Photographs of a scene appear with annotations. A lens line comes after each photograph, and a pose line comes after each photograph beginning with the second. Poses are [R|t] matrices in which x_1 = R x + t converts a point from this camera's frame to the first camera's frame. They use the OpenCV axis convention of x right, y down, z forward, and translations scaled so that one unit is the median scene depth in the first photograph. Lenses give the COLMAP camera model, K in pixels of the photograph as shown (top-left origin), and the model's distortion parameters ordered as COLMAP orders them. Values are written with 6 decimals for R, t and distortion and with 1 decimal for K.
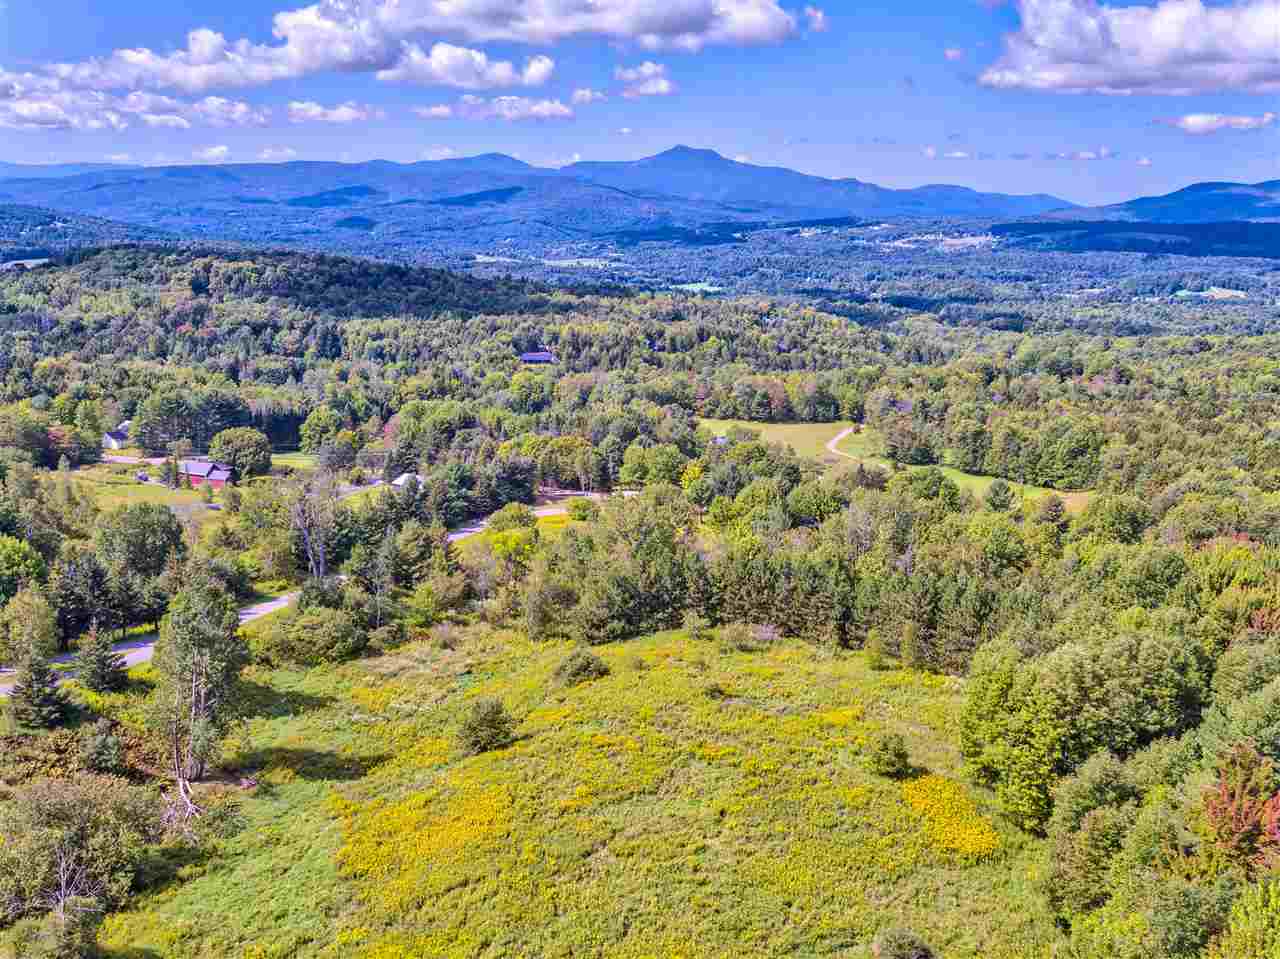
lens RADIAL K [[1136.4, 0, 644.3], [0, 1136.4, 476.2], [0, 0, 1]] dist [-0.001558, 0.005300]
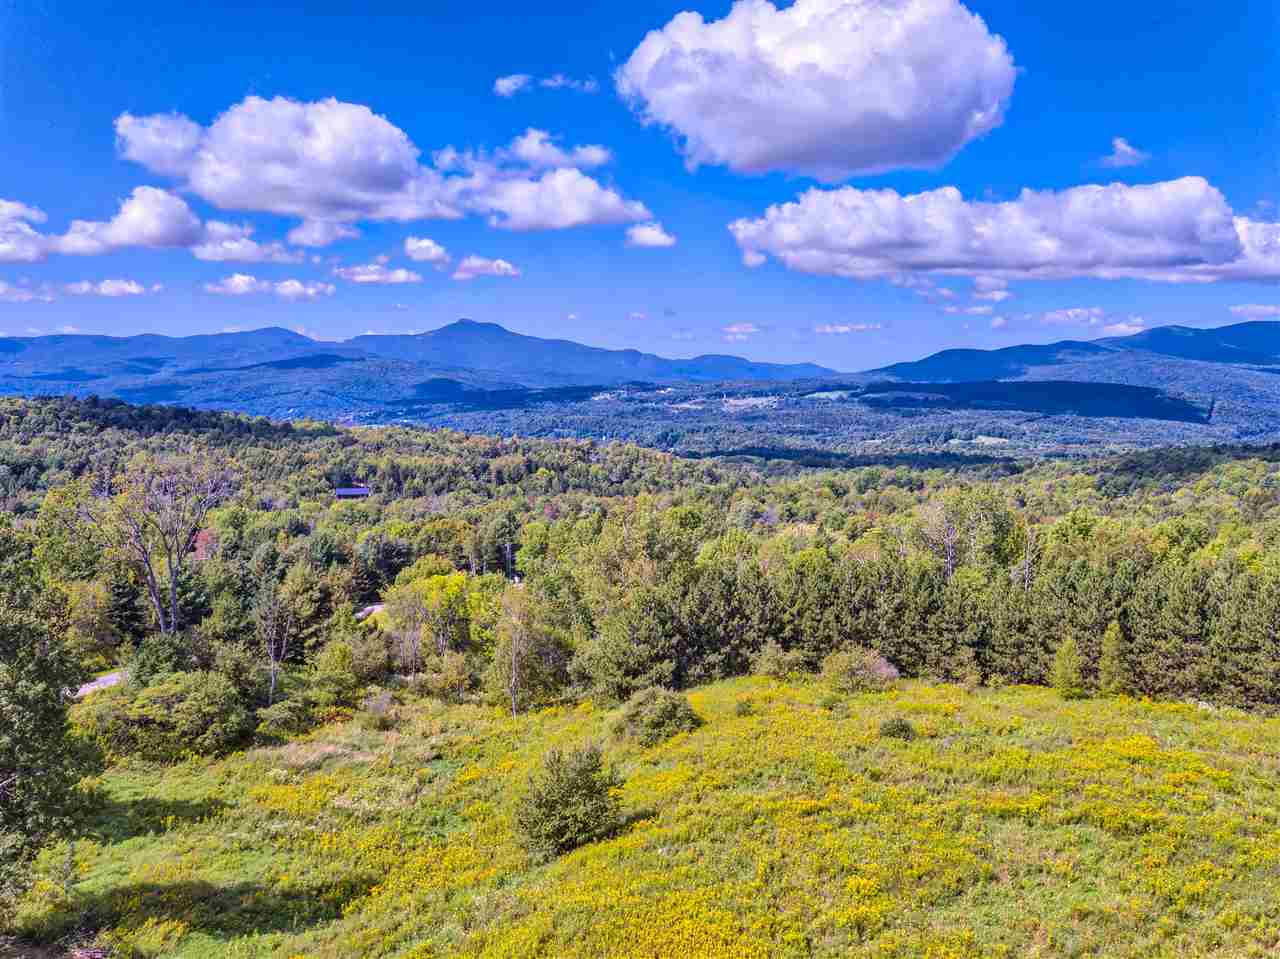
lens RADIAL K [[1138.1, 0, 645.7], [0, 1138.1, 480.0], [0, 0, 1]] dist [-0.002612, 0.008334]
pose [[0.982455, -0.027538, 0.184455, -0.044538], [0.053685, 0.988934, -0.138298, 0.033479], [-0.178606, 0.145775, 0.973062, 0.104055]]
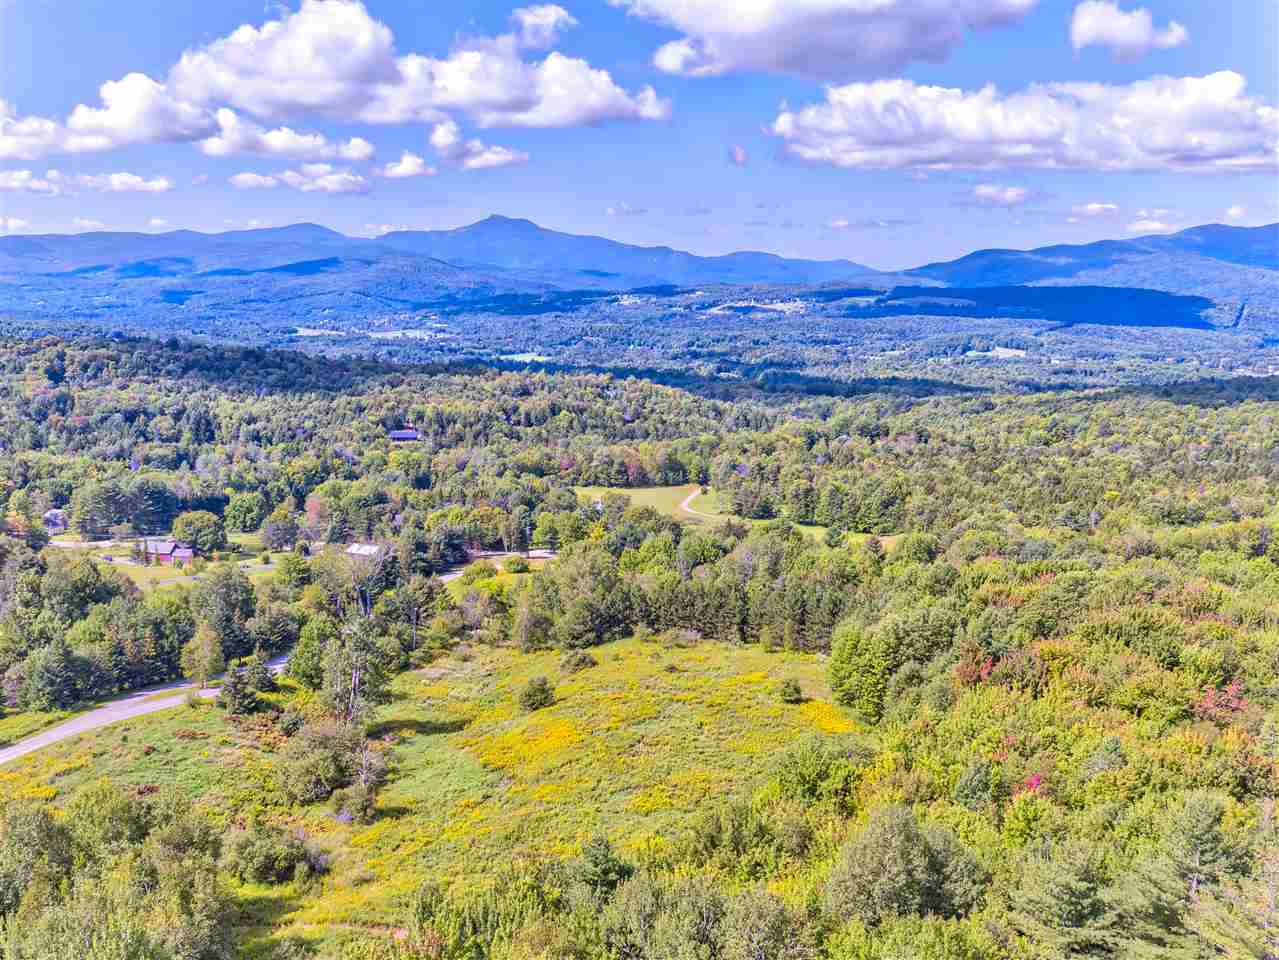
lens RADIAL K [[1135.5, 0, 643.8], [0, 1135.5, 476.7], [0, 0, 1]] dist [-0.001558, 0.005300]
pose [[0.987625, -0.036637, 0.152494, -0.049820], [0.045139, 0.997591, -0.052670, 0.002404], [-0.150197, 0.058902, 0.986900, -0.130918]]
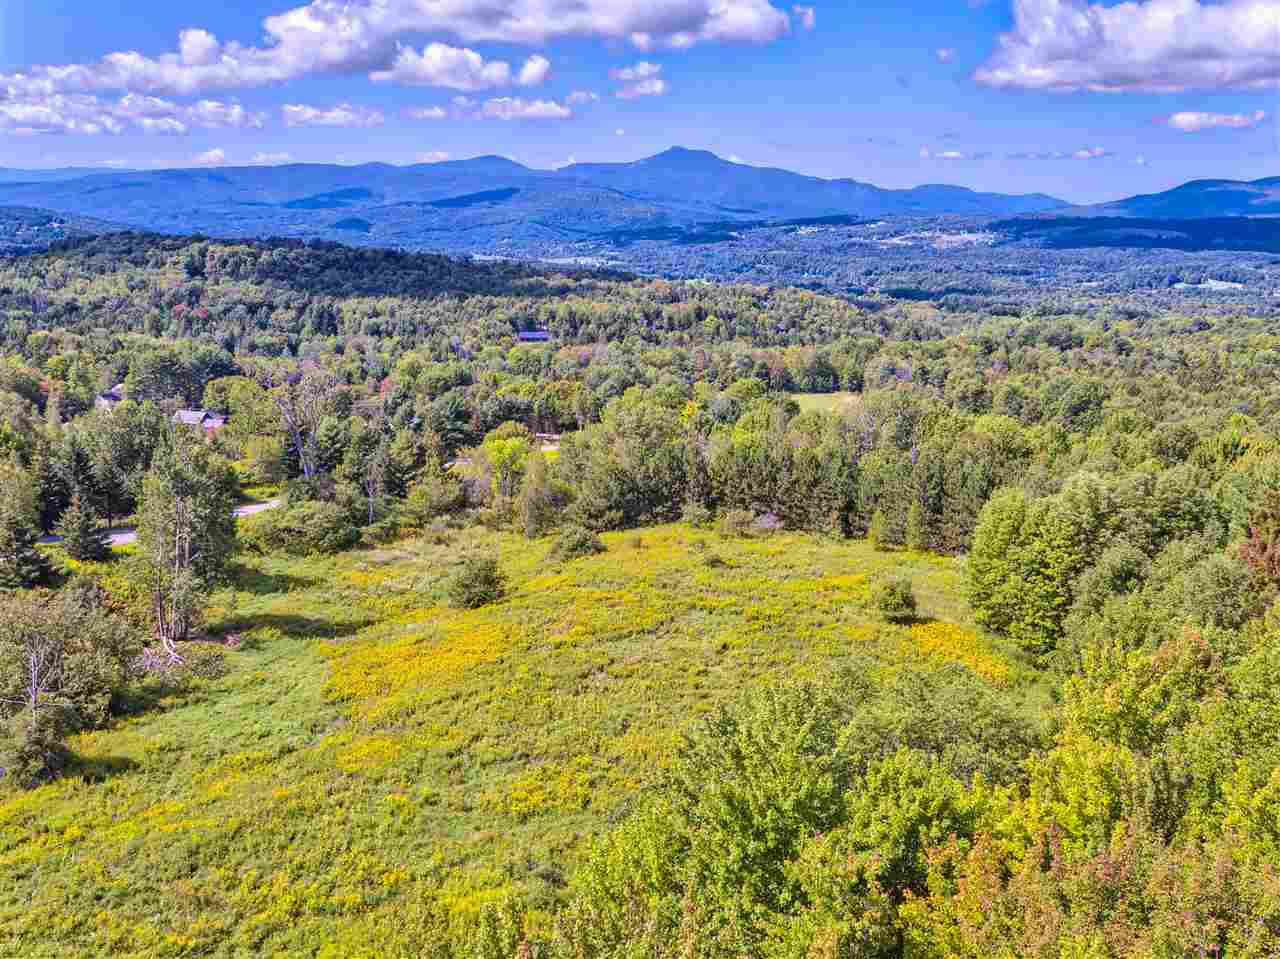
lens RADIAL K [[1136.4, 0, 644.3], [0, 1136.4, 476.2], [0, 0, 1]] dist [-0.001558, 0.005300]
pose [[0.999985, -0.005276, 0.001393, -0.000015], [0.005278, 0.999985, -0.001659, 0.029198], [-0.001385, 0.001667, 0.999998, 0.006944]]
